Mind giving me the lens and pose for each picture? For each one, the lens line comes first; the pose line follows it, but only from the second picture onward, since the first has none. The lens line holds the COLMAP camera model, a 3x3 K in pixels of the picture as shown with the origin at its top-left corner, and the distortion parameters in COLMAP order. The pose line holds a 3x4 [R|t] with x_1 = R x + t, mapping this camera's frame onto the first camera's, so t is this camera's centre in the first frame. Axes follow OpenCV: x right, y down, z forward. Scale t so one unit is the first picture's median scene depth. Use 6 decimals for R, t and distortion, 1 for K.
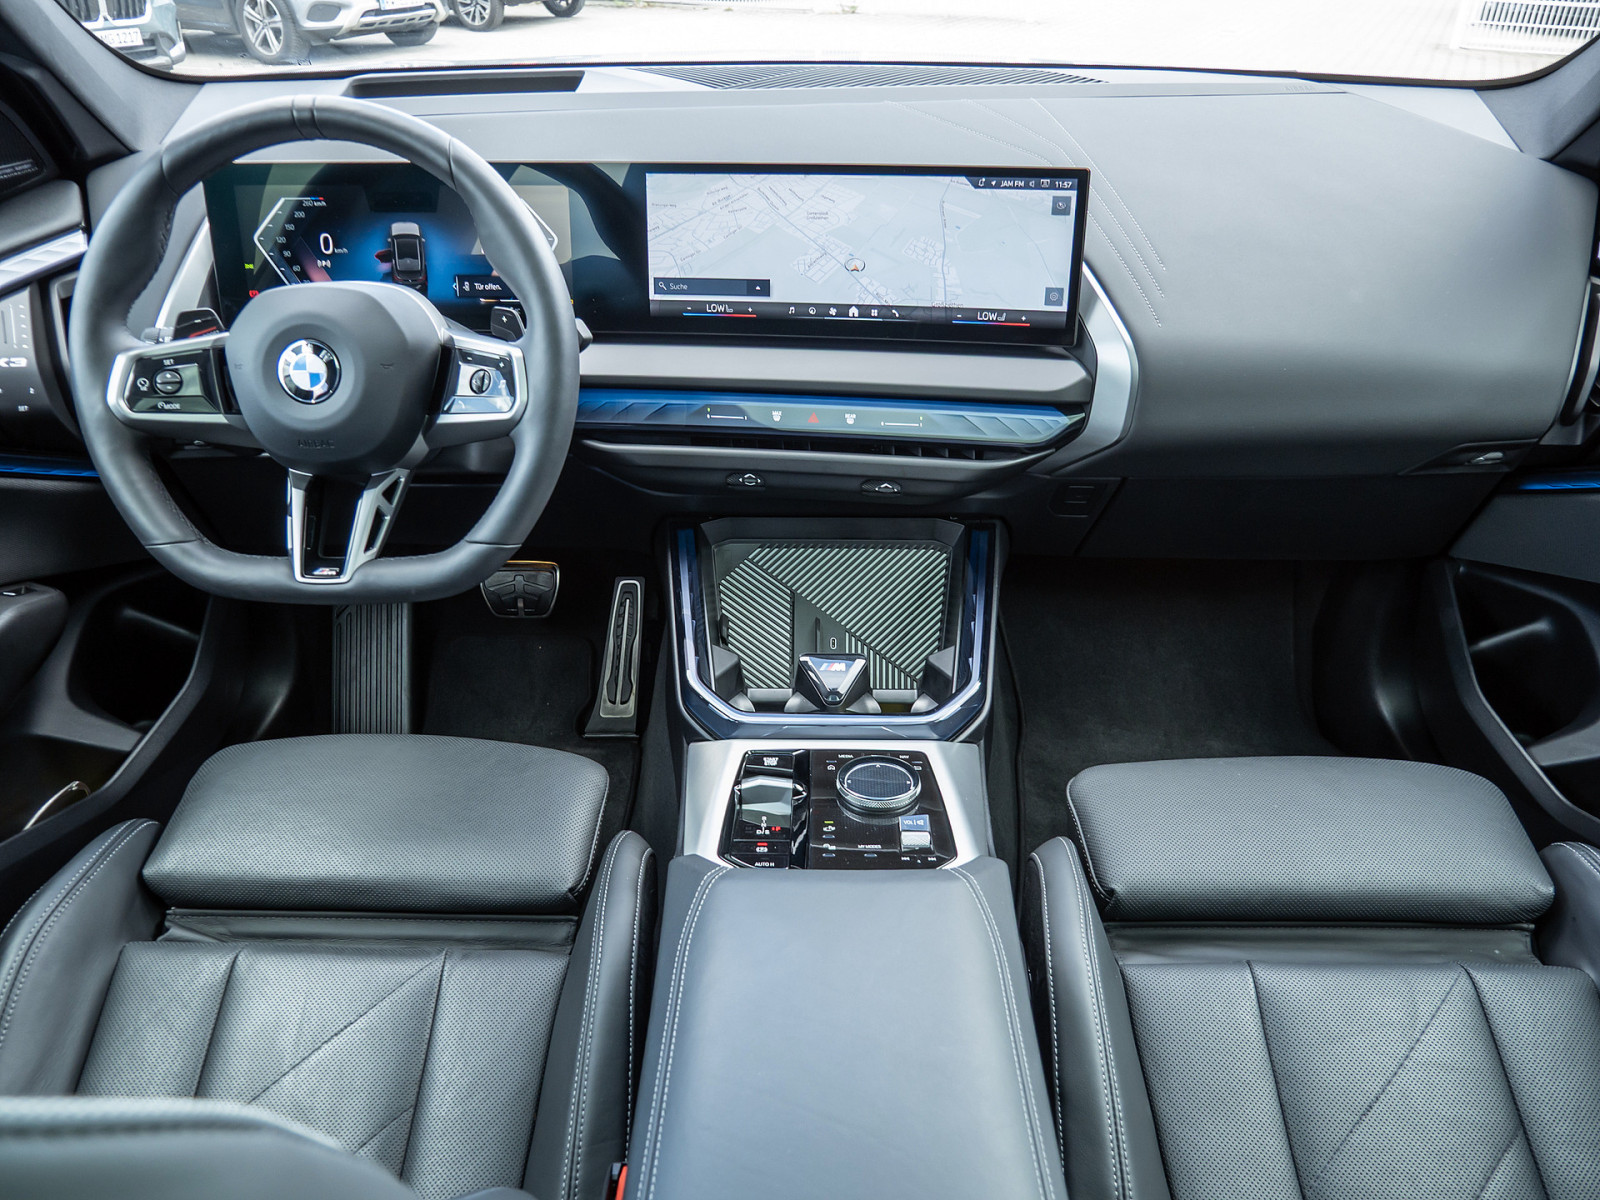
lens RADIAL K [[1139.6, 0, 812.5], [0, 1139.6, 599.5], [0, 0, 1]] dist [-0.052367, 0.008744]
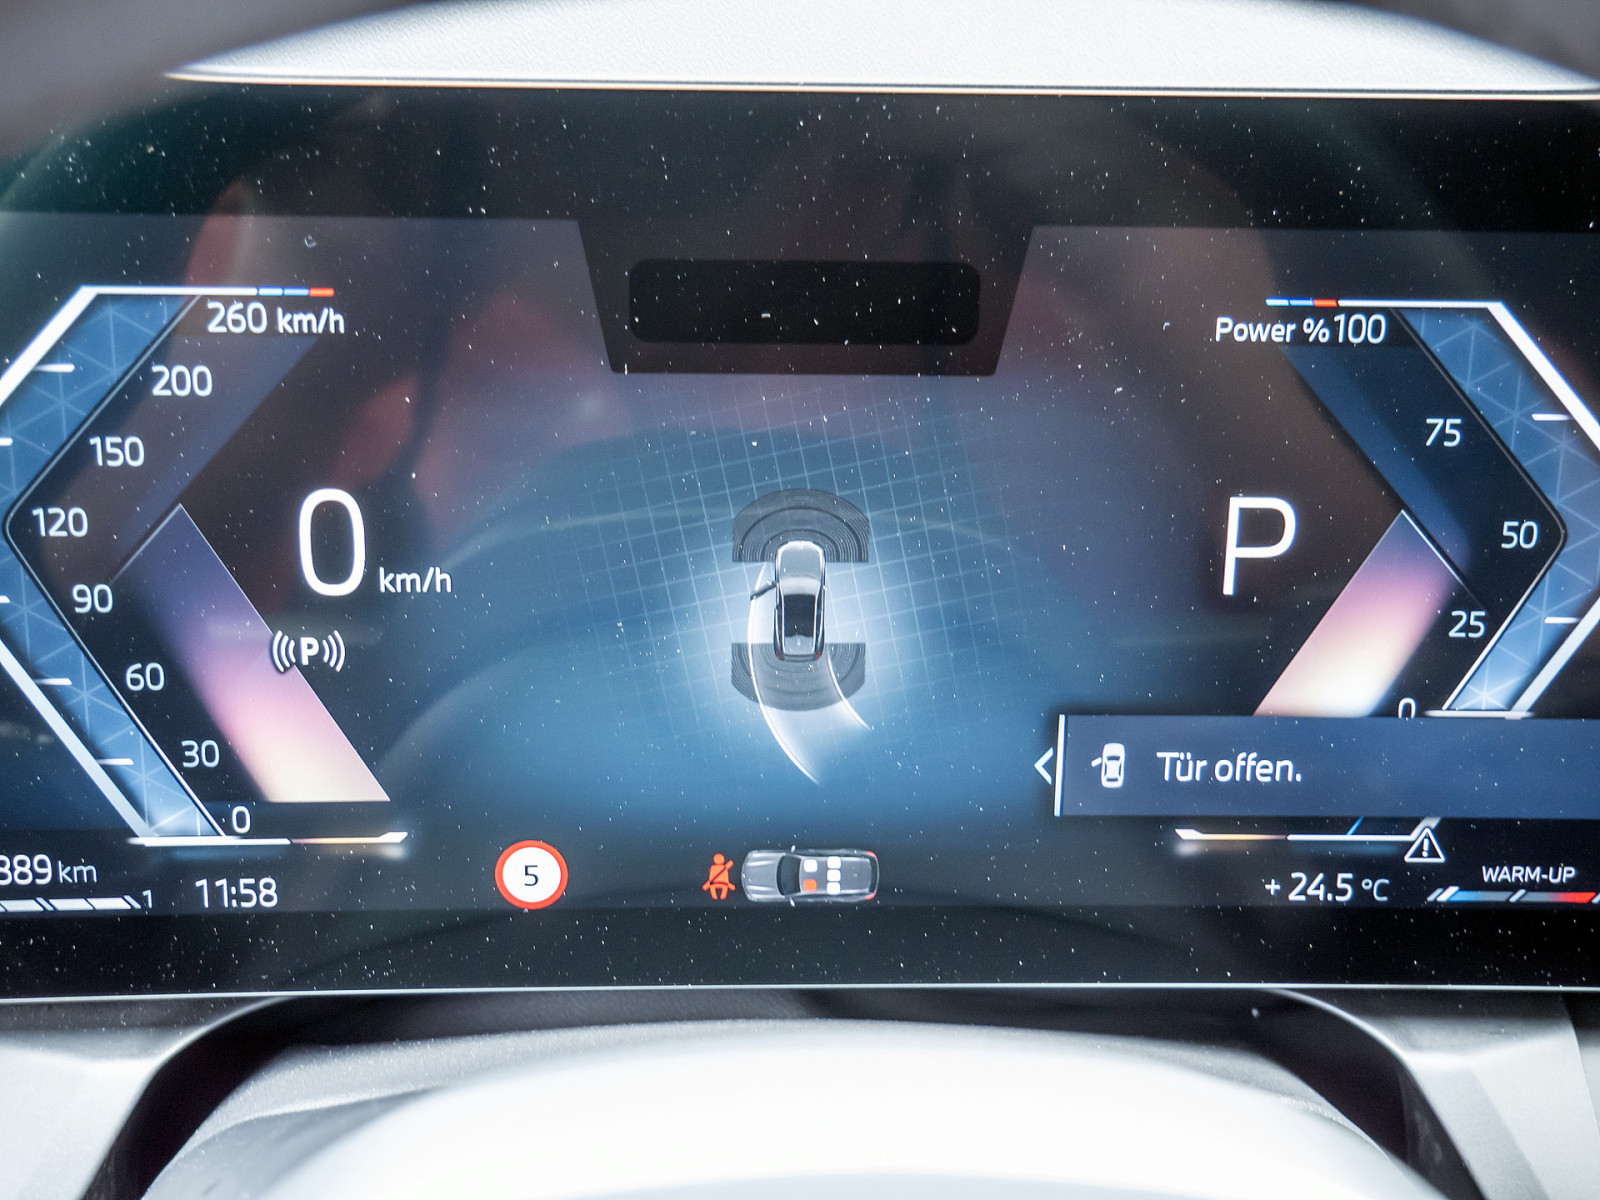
lens RADIAL K [[1871.4, 0, 799.1], [0, 1871.4, 601.2], [0, 0, 1]] dist [0.001089, 0.000000]
pose [[0.998155, -0.013580, 0.059176, -0.392194], [0.019764, 0.994254, -0.105206, -0.286497], [-0.057408, 0.106182, 0.992688, 0.737028]]
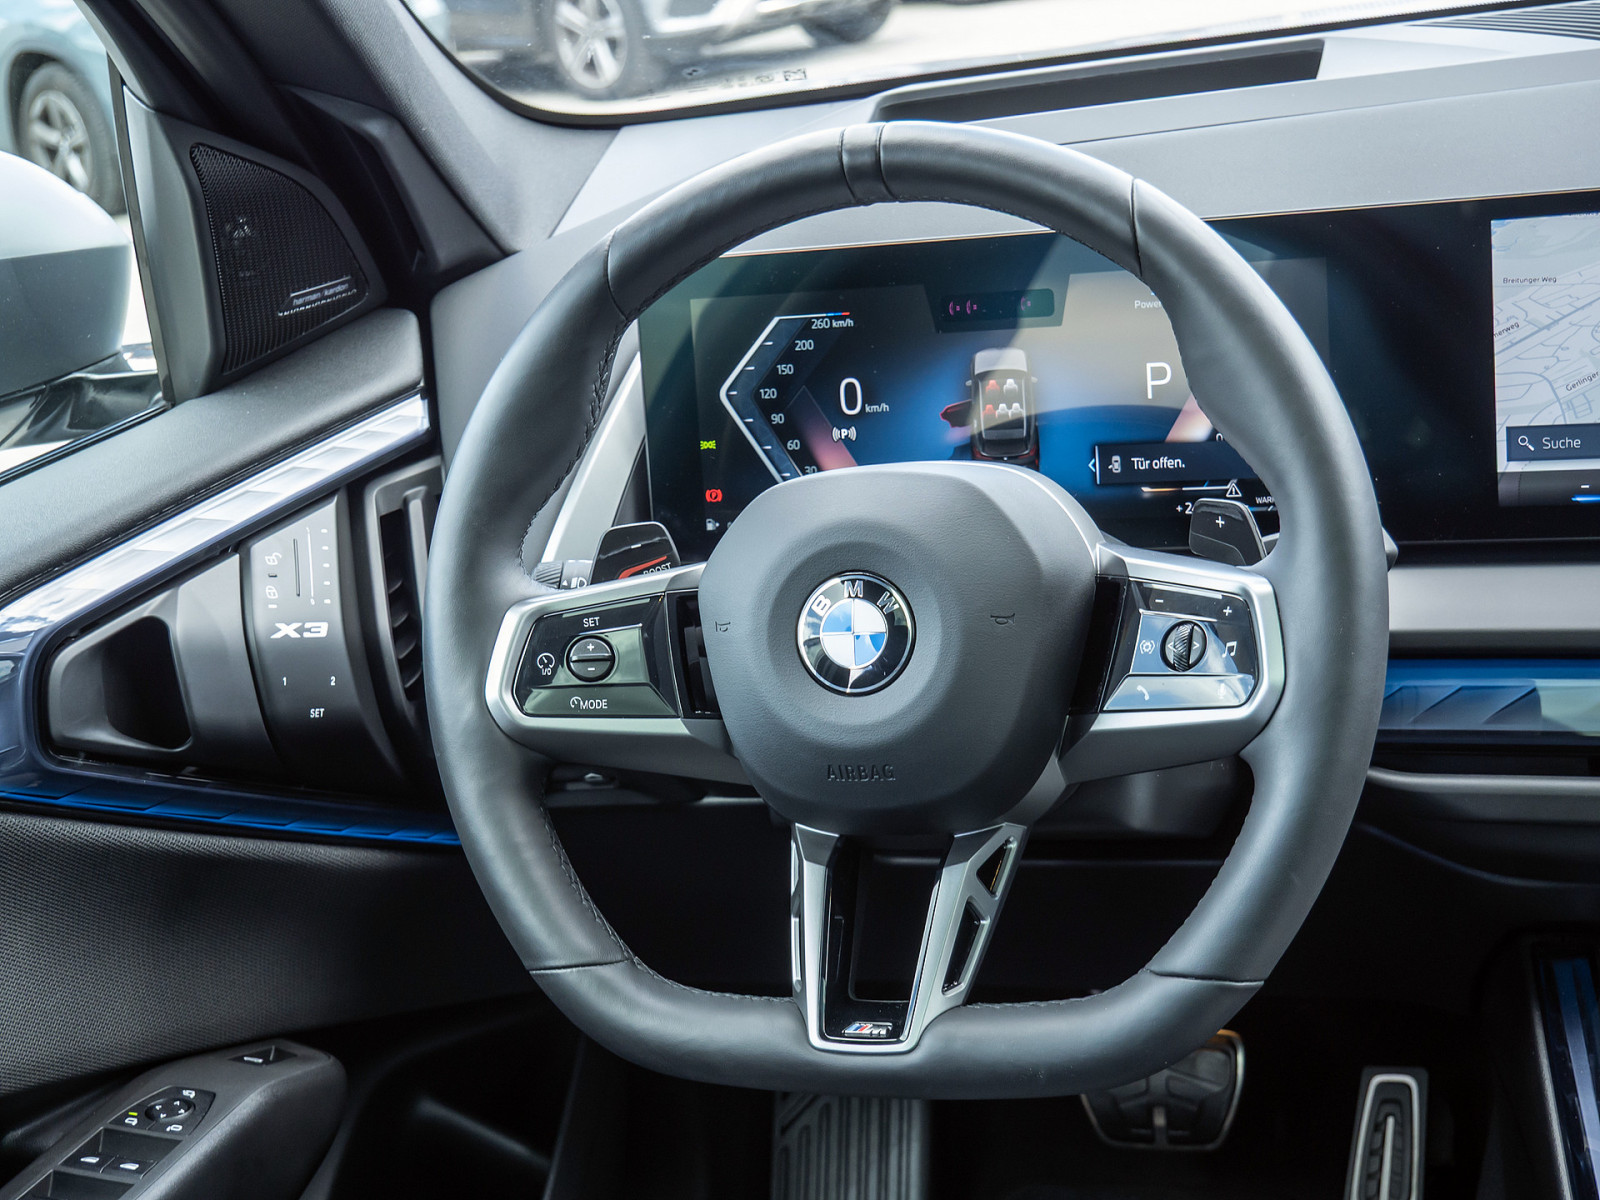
lens RADIAL K [[2406.8, 0, 807.2], [0, 2406.8, 600.0], [0, 0, 1]] dist [0.002645, 0.000000]
pose [[0.945320, -0.034884, -0.324274, -0.095168], [-0.035928, 0.977074, -0.209847, 0.012258], [0.324160, 0.210023, 0.922394, -0.021500]]
